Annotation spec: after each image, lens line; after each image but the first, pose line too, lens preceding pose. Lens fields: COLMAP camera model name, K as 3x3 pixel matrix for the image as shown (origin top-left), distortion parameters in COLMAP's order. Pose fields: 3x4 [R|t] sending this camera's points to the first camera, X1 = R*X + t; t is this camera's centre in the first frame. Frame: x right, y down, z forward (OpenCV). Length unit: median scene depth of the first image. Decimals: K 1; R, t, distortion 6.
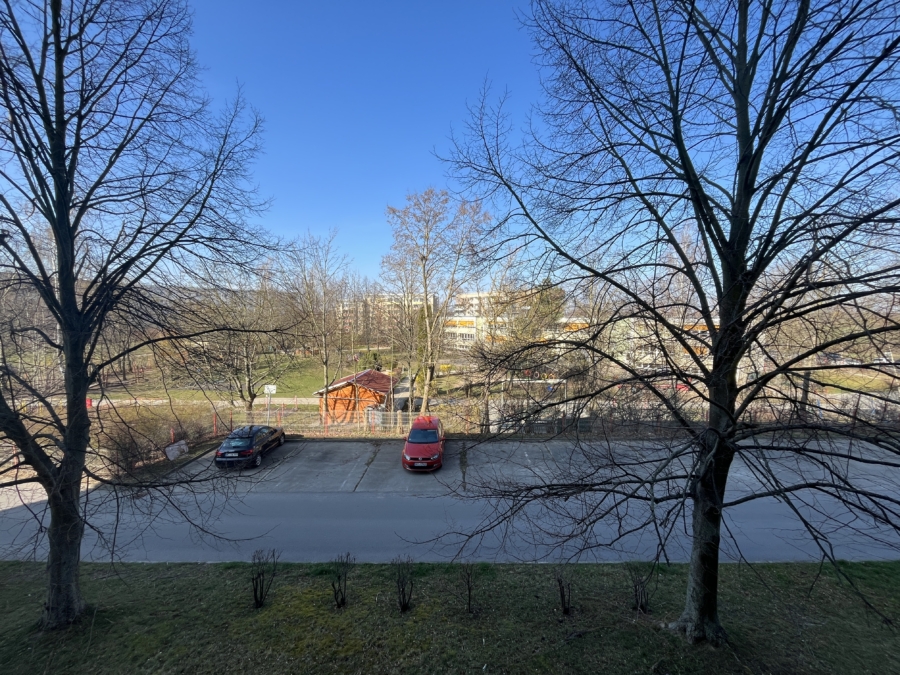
lens RADIAL K [[365.0, 0, 449.1], [0, 365.0, 336.6], [0, 0, 1]] dist [-0.002049, -0.000198]
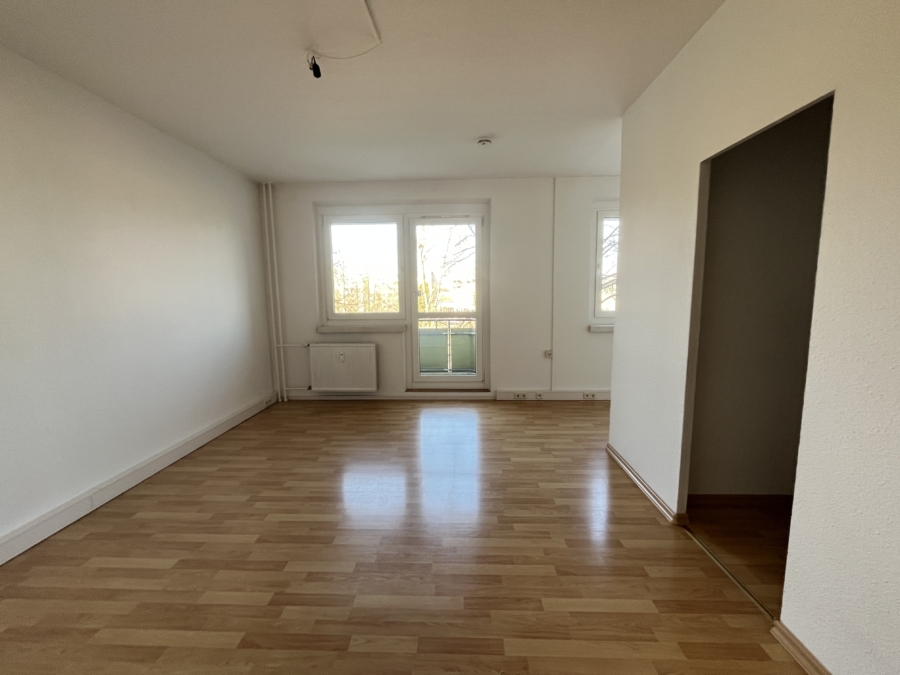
lens RADIAL K [[365.0, 0, 449.1], [0, 365.0, 336.6], [0, 0, 1]] dist [-0.002049, -0.000198]
pose [[0.999860, -0.015804, 0.005566, 0.017306], [0.015388, 0.997553, 0.068204, 0.017092], [-0.006630, -0.068109, 0.997656, -0.329301]]
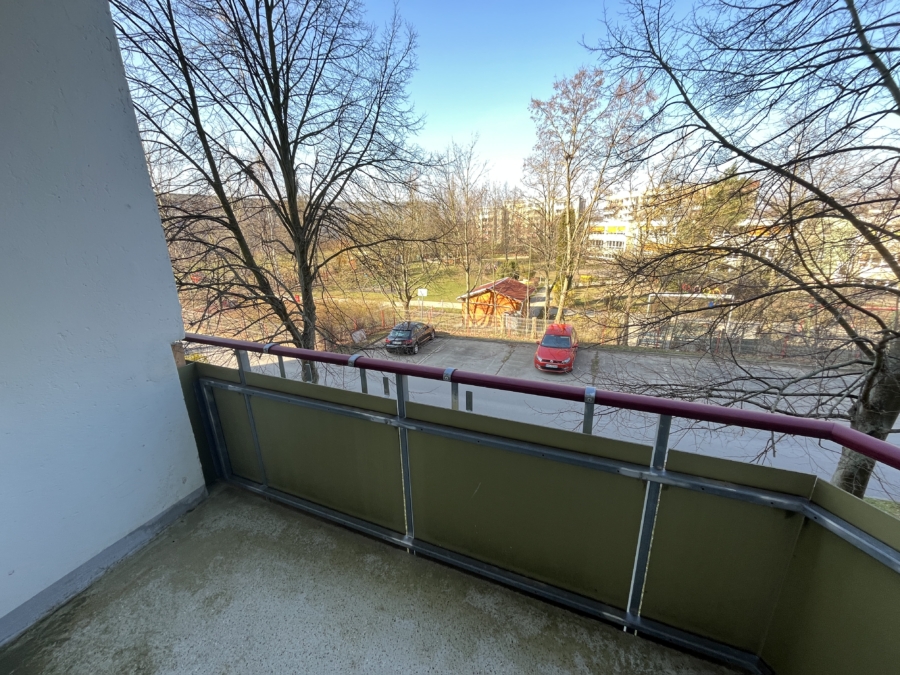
lens RADIAL K [[360.6, 0, 452.4], [0, 360.6, 336.2], [0, 0, 1]] dist [0.000825, 0.000044]
pose [[0.934820, 0.079128, -0.346194, 0.007065], [0.007941, 0.969959, 0.243141, 0.001230], [0.355033, -0.230042, 0.906108, -0.037422]]
